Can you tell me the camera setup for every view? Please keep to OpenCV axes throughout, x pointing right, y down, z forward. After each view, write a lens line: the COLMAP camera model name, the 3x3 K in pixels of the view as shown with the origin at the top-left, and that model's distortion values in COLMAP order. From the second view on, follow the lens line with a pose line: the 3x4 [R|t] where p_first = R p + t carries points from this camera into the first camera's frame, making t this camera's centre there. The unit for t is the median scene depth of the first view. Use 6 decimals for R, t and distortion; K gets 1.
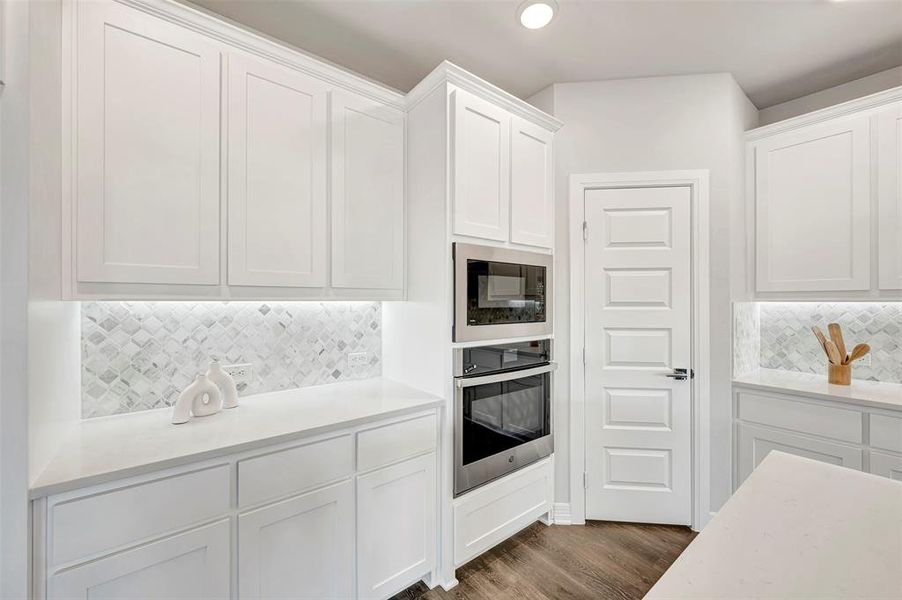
lens RADIAL K [[357.0, 0, 447.9], [0, 357.0, 301.2], [0, 0, 1]] dist [-0.003803, 0.000786]
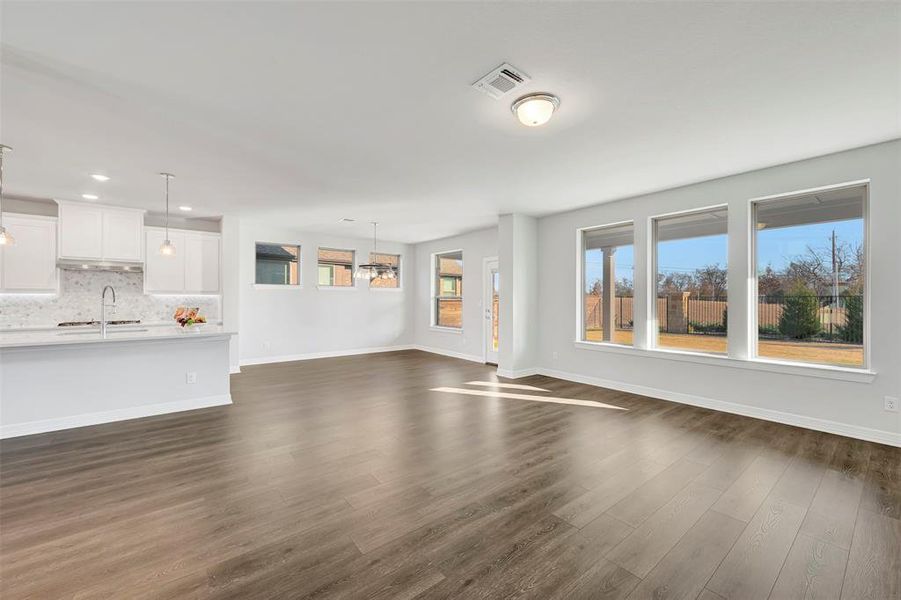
lens RADIAL K [[356.6, 0, 458.9], [0, 356.6, 296.0], [0, 0, 1]] dist [-0.003803, 0.000786]
pose [[-0.002313, 0.007013, 0.999973, -1.224491], [-0.002263, 0.999973, -0.007019, 0.027993], [-0.999995, -0.002279, -0.002297, -2.057541]]
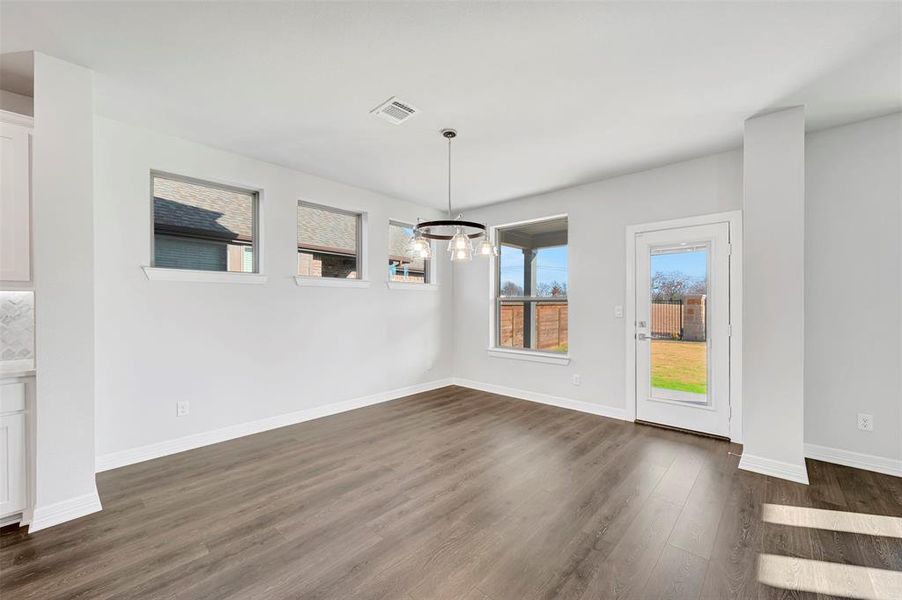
lens RADIAL K [[357.0, 0, 458.9], [0, 357.0, 305.7], [0, 0, 1]] dist [-0.003803, 0.000786]
pose [[-0.157170, -0.006687, 0.987549, 0.561199], [0.000957, 0.999976, 0.006924, 0.037126], [-0.987571, 0.002033, -0.157160, -1.124258]]
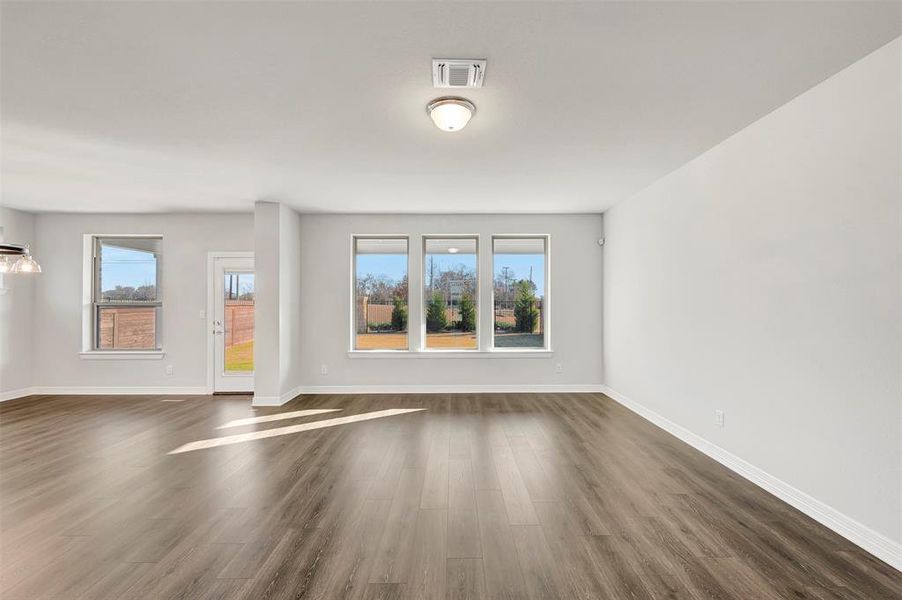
lens RADIAL K [[357.0, 0, 456.0], [0, 357.0, 299.2], [0, 0, 1]] dist [-0.003803, 0.000786]
pose [[-0.780870, 0.004527, 0.624678, -0.734417], [-0.000018, 0.999974, -0.007269, -0.008592], [-0.624694, -0.005687, -0.780849, -1.406485]]
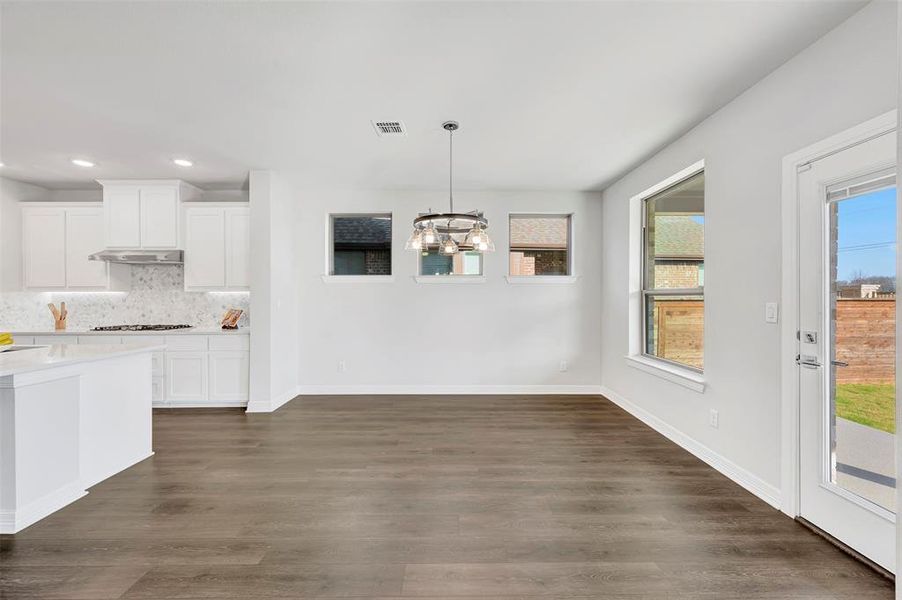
lens RADIAL K [[357.0, 0, 455.5], [0, 357.0, 298.0], [0, 0, 1]] dist [-0.003803, 0.000786]
pose [[0.623248, -0.001285, 0.782023, 0.886246], [0.000762, 0.999999, 0.001035, 0.038582], [-0.782024, -0.000049, 0.623249, -2.202544]]
